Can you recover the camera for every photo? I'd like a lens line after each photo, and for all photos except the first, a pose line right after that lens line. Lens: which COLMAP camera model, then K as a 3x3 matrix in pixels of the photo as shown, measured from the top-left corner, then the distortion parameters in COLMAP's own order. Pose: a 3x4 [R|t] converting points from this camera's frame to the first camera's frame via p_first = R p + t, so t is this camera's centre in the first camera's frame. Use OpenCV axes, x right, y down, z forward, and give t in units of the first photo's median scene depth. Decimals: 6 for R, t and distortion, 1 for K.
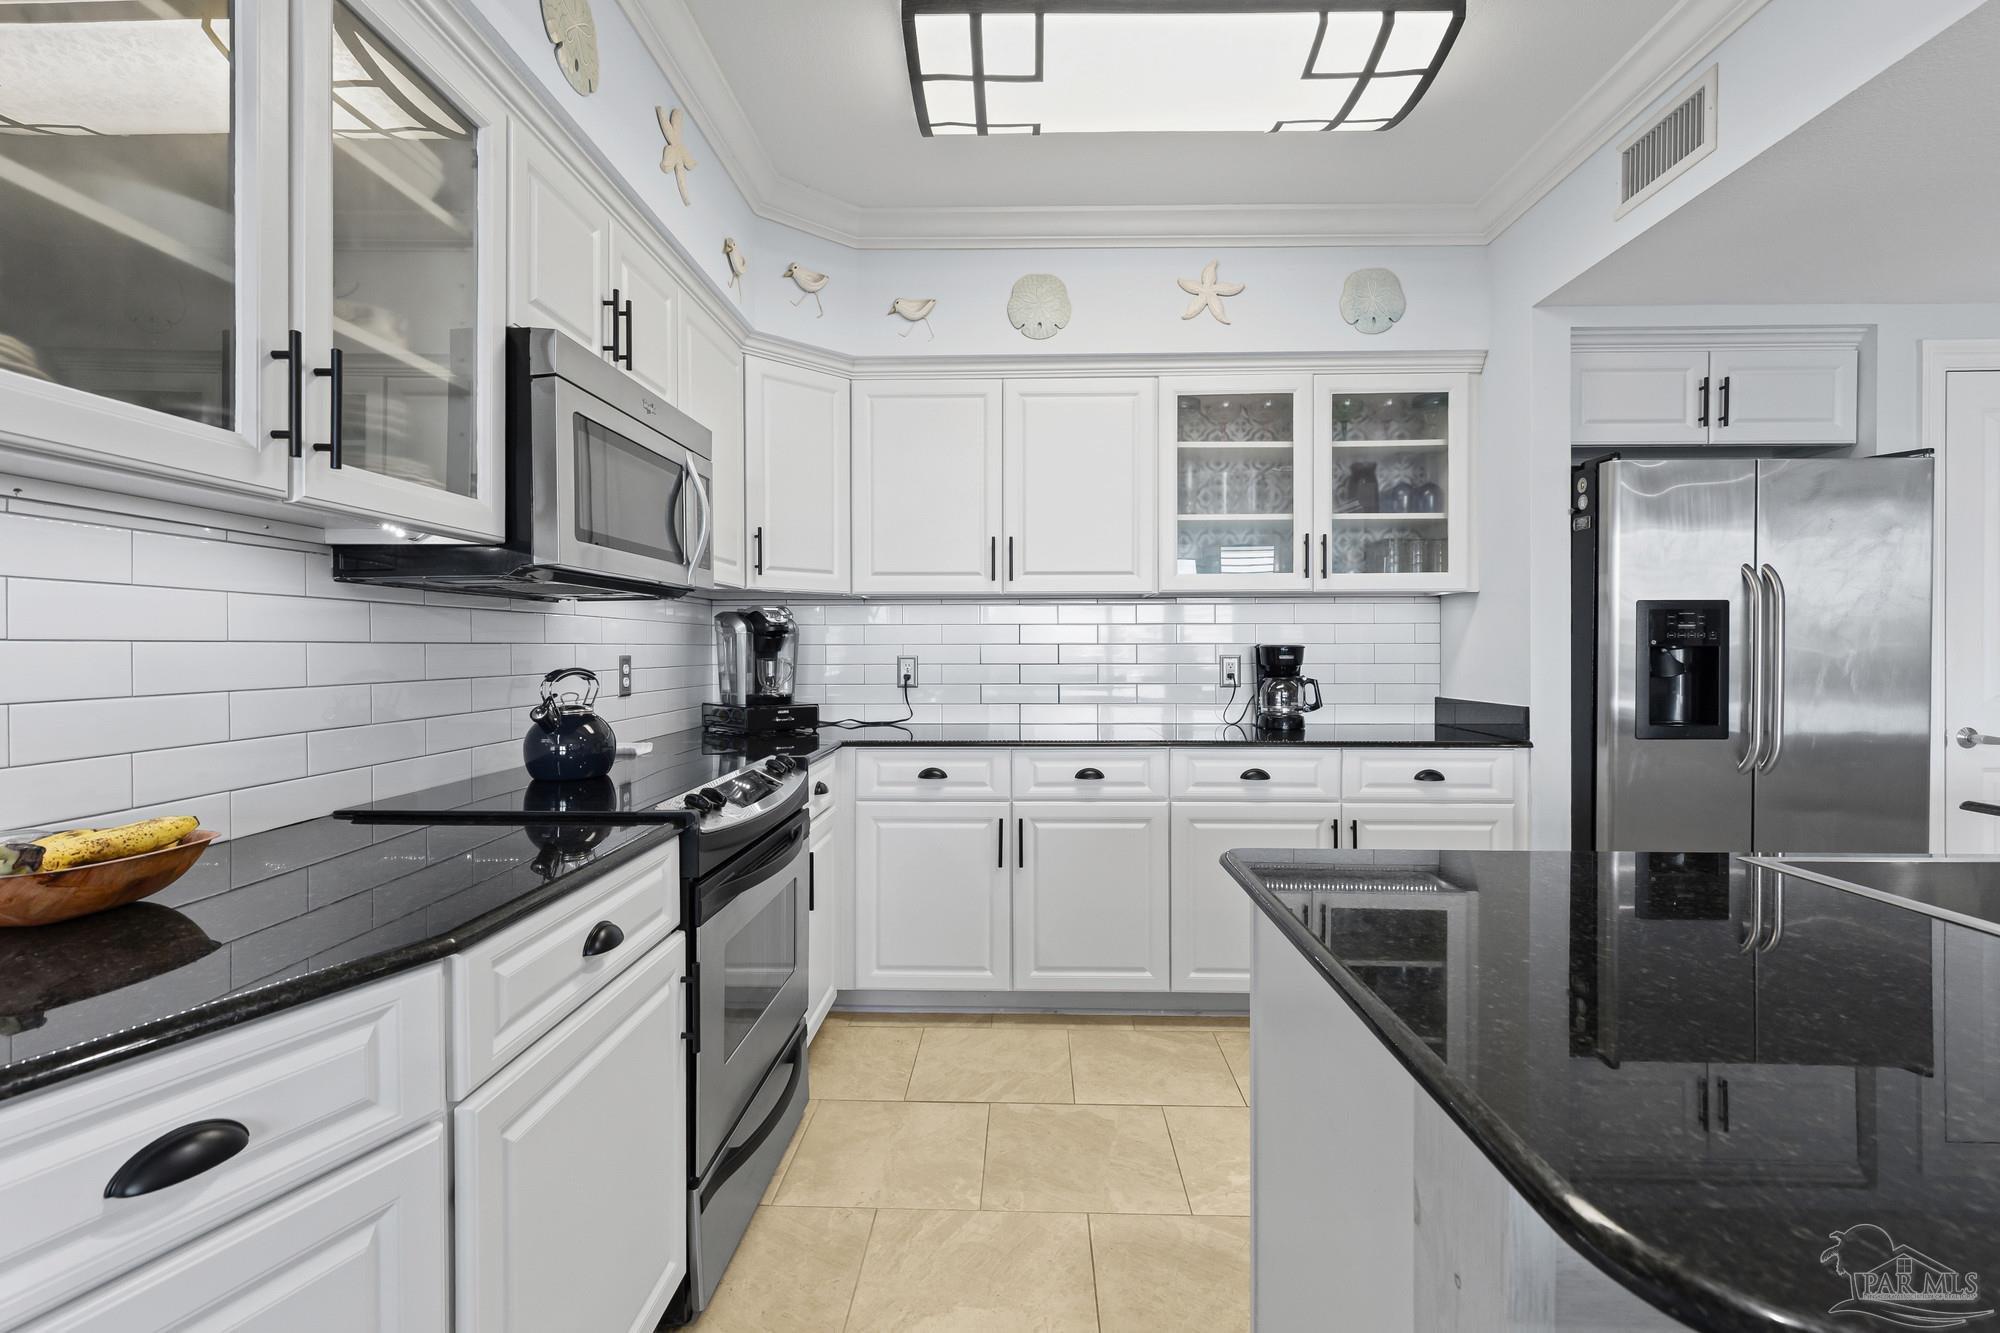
lens RADIAL K [[908.2, 0, 1009.4], [0, 908.2, 646.8], [0, 0, 1]] dist [0.000687, 0.000271]
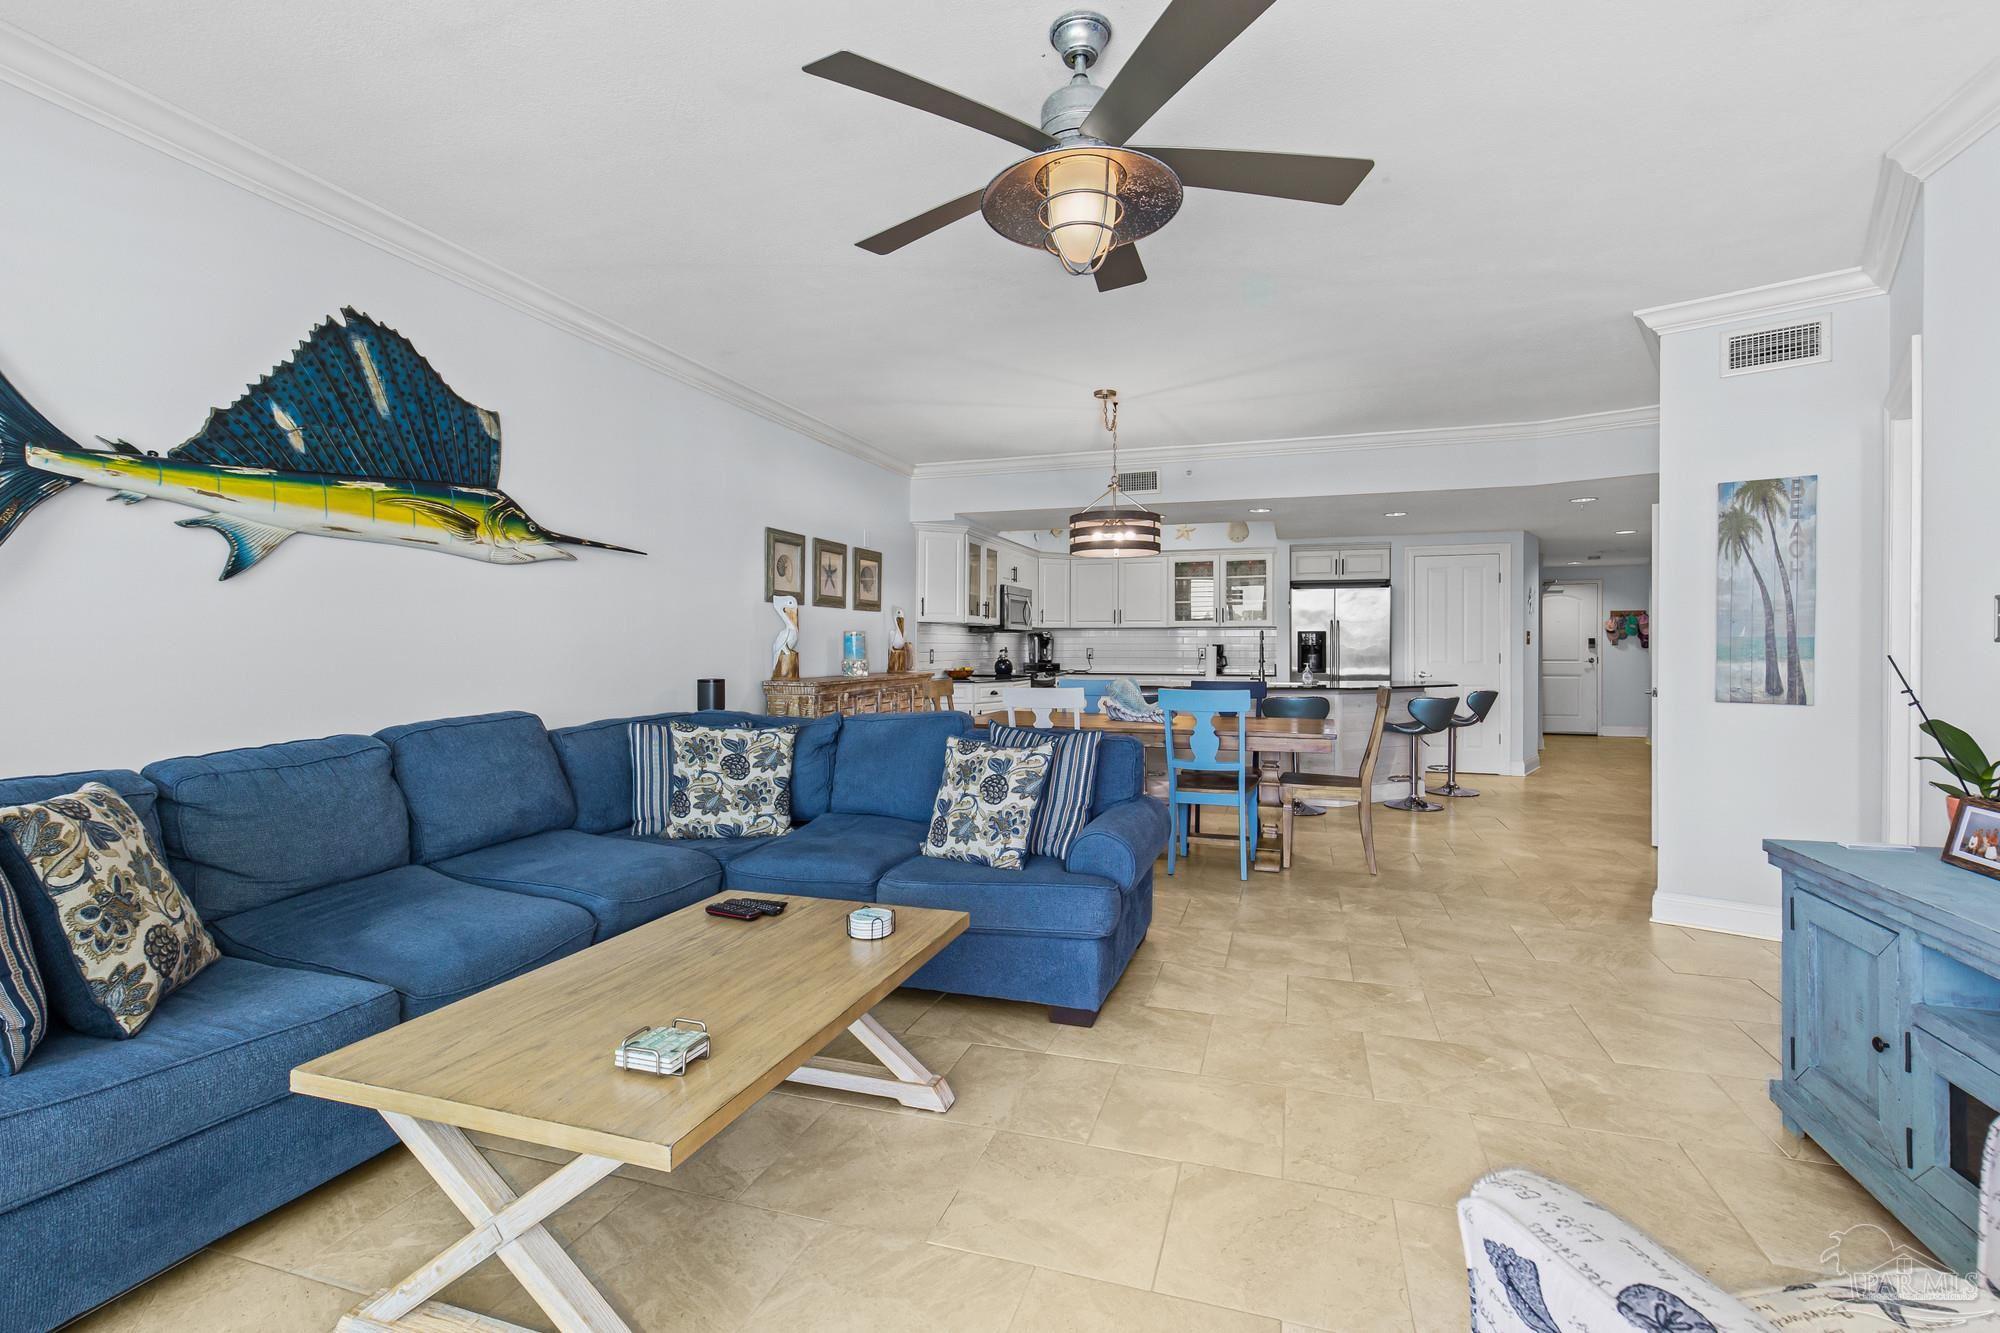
lens RADIAL K [[911.3, 0, 1000.0], [0, 911.3, 666.5], [0, 0, 1]] dist [0.001034, 0.000192]
pose [[0.957838, 0.008907, -0.287170, 0.558862], [-0.002374, 0.999731, 0.023090, 0.003669], [0.287299, -0.021435, 0.957601, -2.336959]]
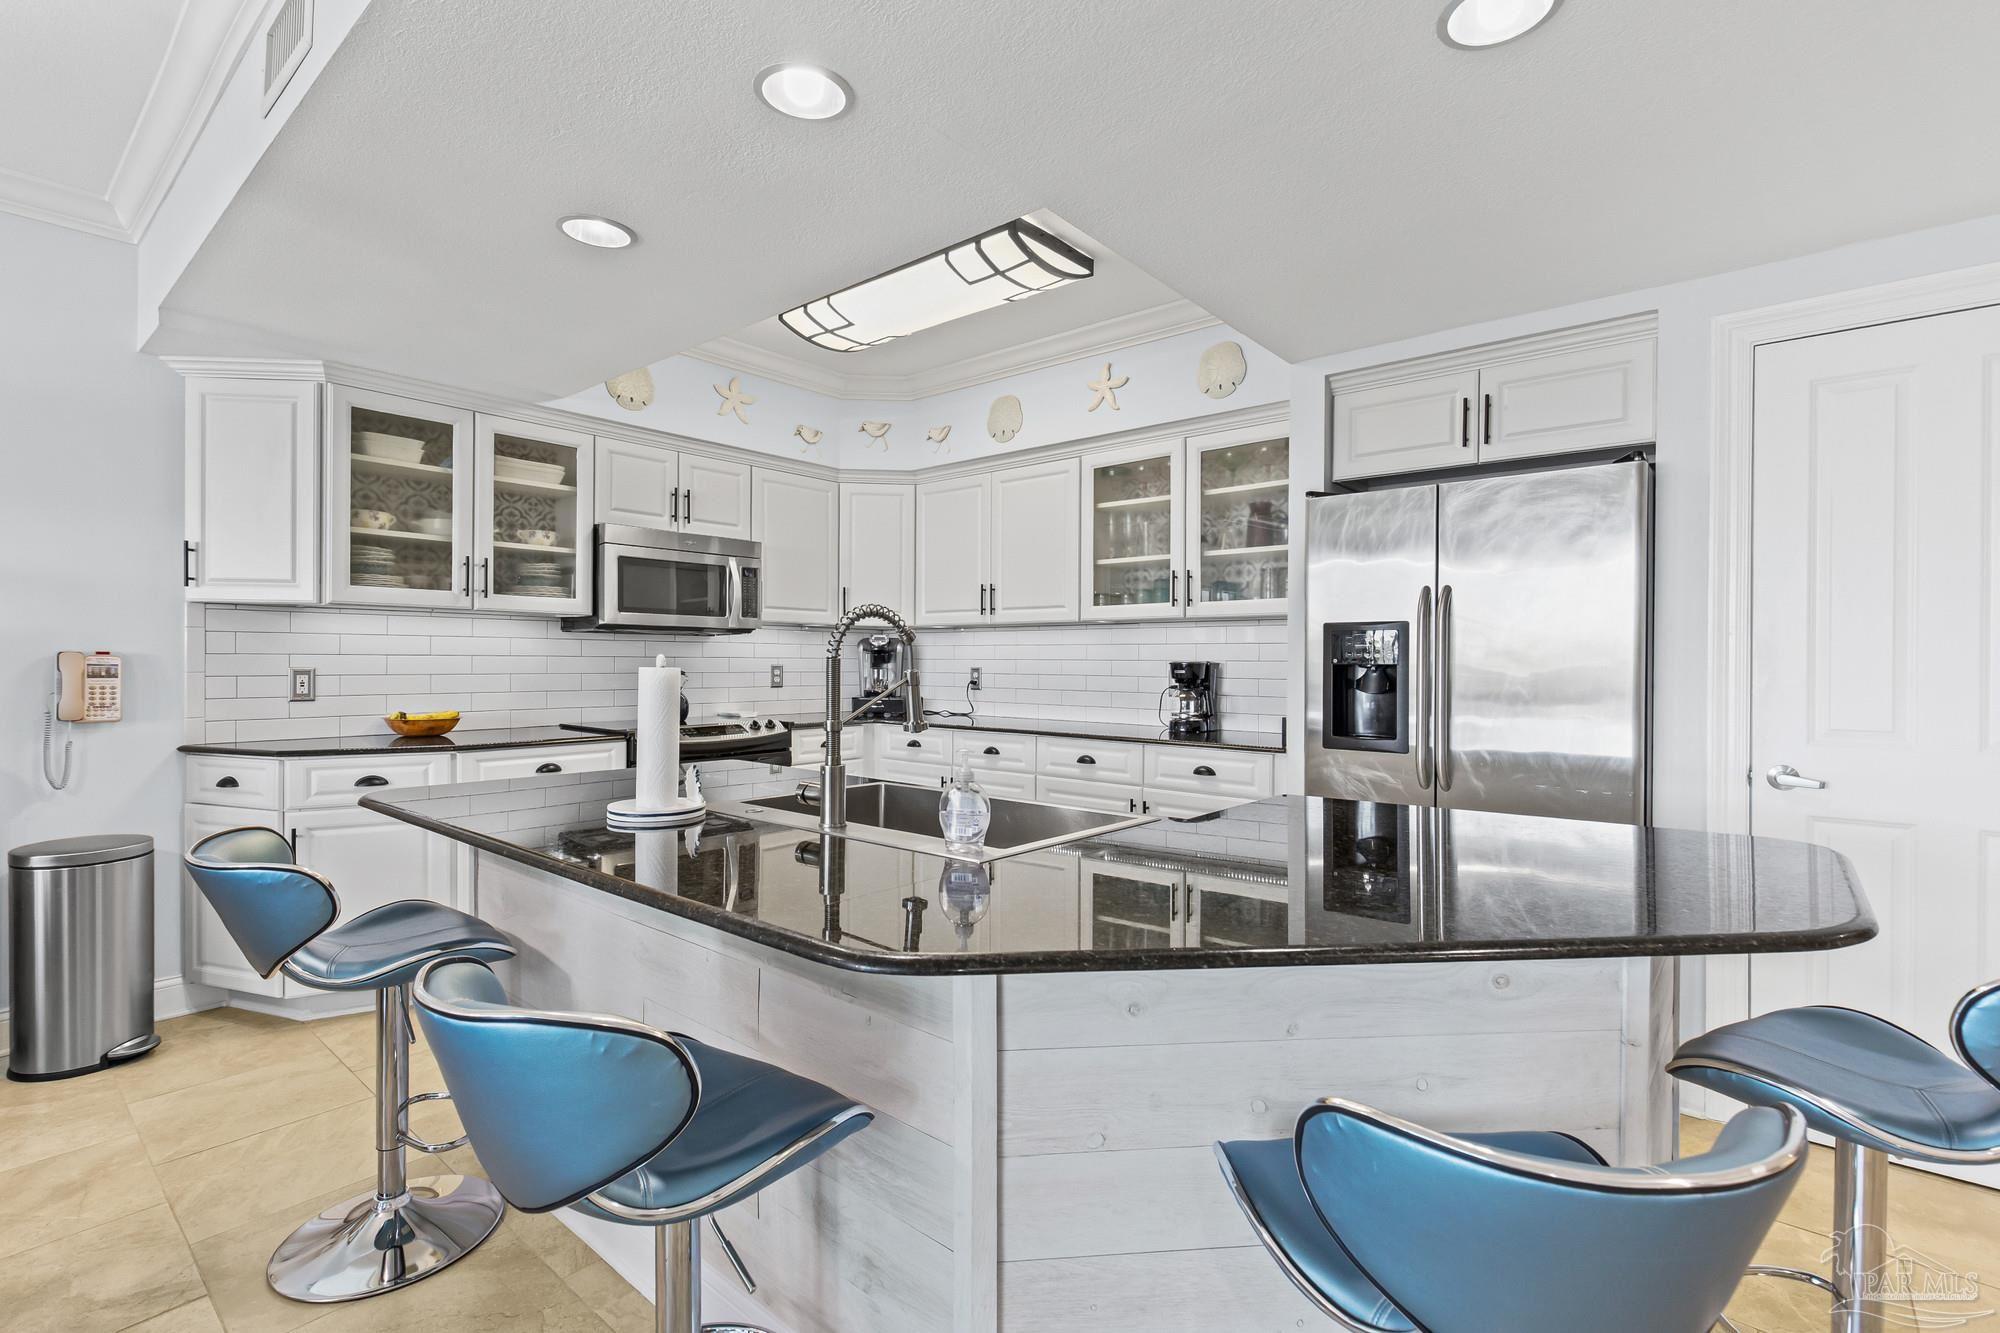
lens RADIAL K [[902.7, 0, 1002.4], [0, 902.7, 661.5], [0, 0, 1]] dist [-0.000470, -0.000079]
pose [[0.779937, 0.007157, -0.625817, 0.990424], [-0.007362, 0.999970, 0.002261, -0.003345], [0.625815, 0.002844, 0.779966, -0.097839]]
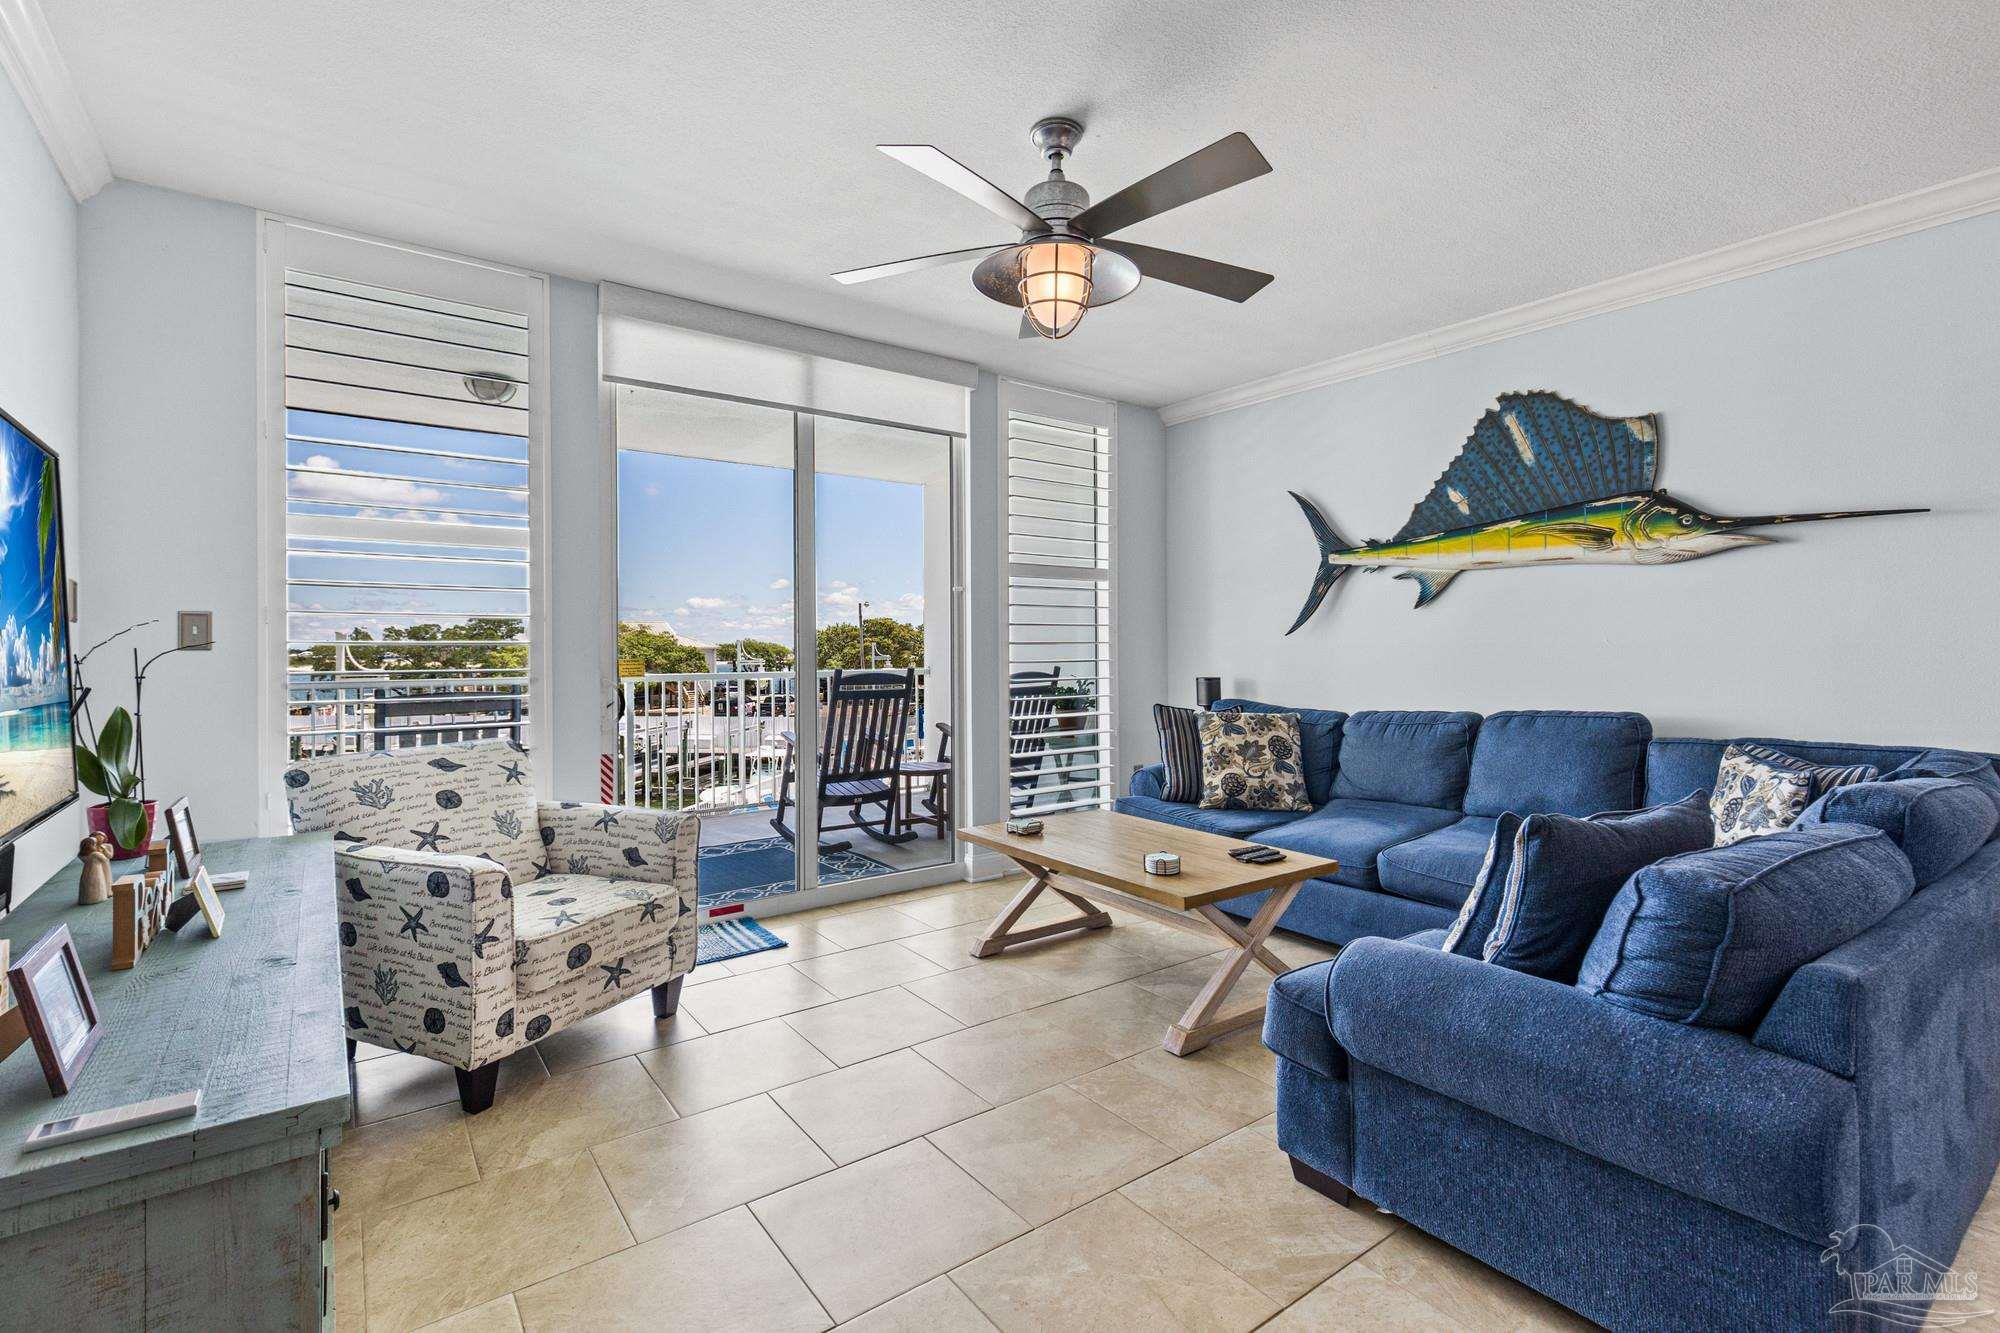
lens RADIAL K [[902.7, 0, 1002.4], [0, 902.7, 661.5], [0, 0, 1]] dist [-0.000470, -0.000079]
pose [[-0.793674, 0.017627, -0.608088, 1.000169], [0.009499, 0.999817, 0.016584, -0.003512], [0.608270, 0.007386, -0.793696, -0.886419]]
